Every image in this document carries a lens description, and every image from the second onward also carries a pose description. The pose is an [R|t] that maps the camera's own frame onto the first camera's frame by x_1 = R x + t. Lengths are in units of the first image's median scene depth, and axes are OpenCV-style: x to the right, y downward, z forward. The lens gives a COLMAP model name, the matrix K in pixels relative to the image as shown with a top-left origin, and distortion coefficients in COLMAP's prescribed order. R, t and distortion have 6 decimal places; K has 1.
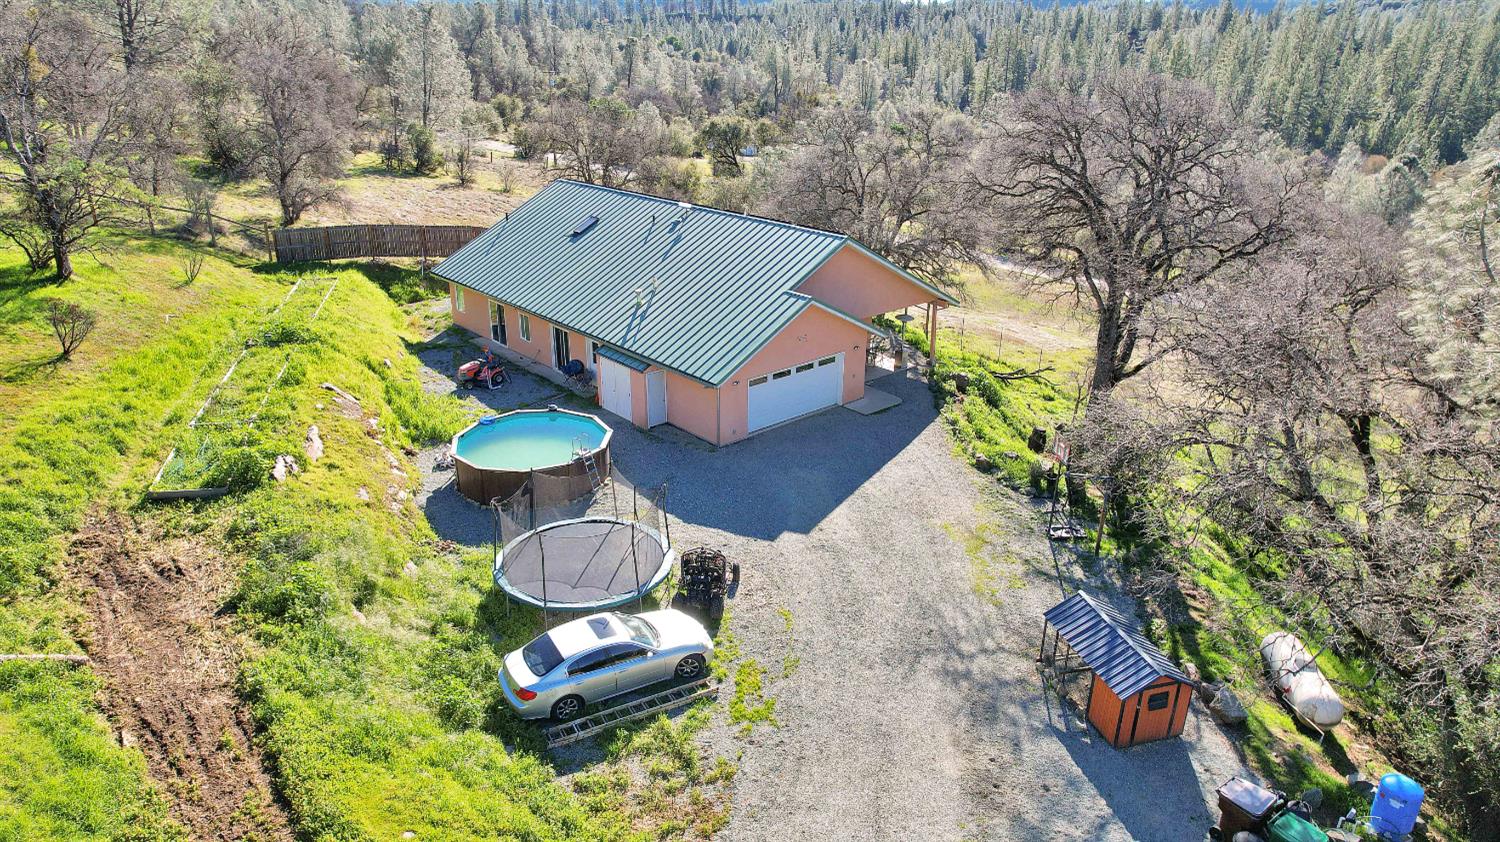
lens RADIAL K [[960.4, 0, 748.4], [0, 960.4, 421.0], [0, 0, 1]] dist [-0.024858, 0.009717]
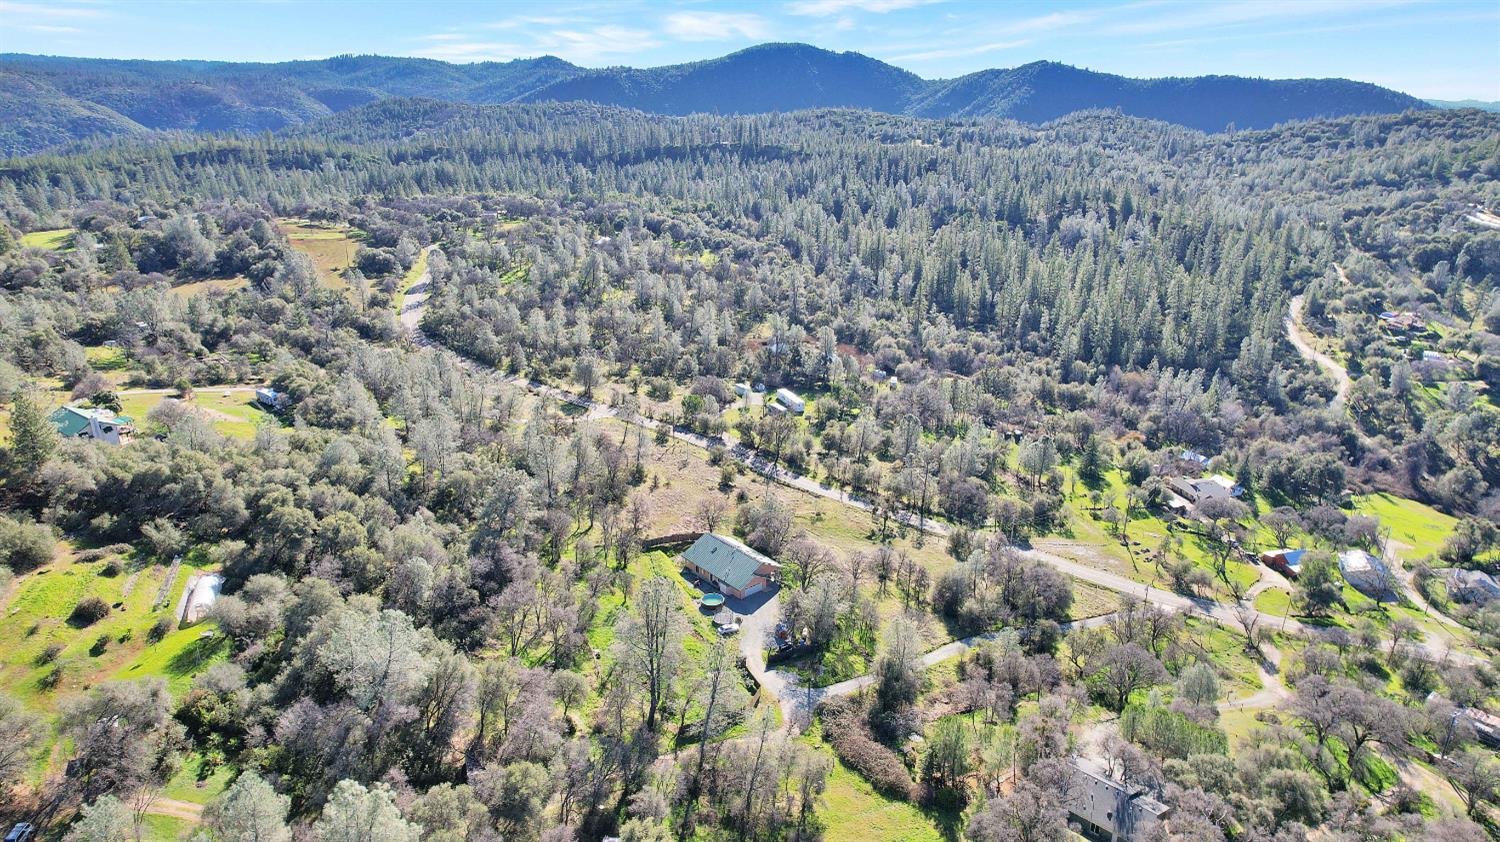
lens RADIAL K [[960.4, 0, 747.7], [0, 960.4, 420.7], [0, 0, 1]] dist [-0.024858, 0.009717]
pose [[0.999501, -0.000693, -0.031570, 0.252137], [-0.000477, 0.999314, -0.037022, -1.053390], [0.031574, 0.037019, 0.998816, -6.168815]]
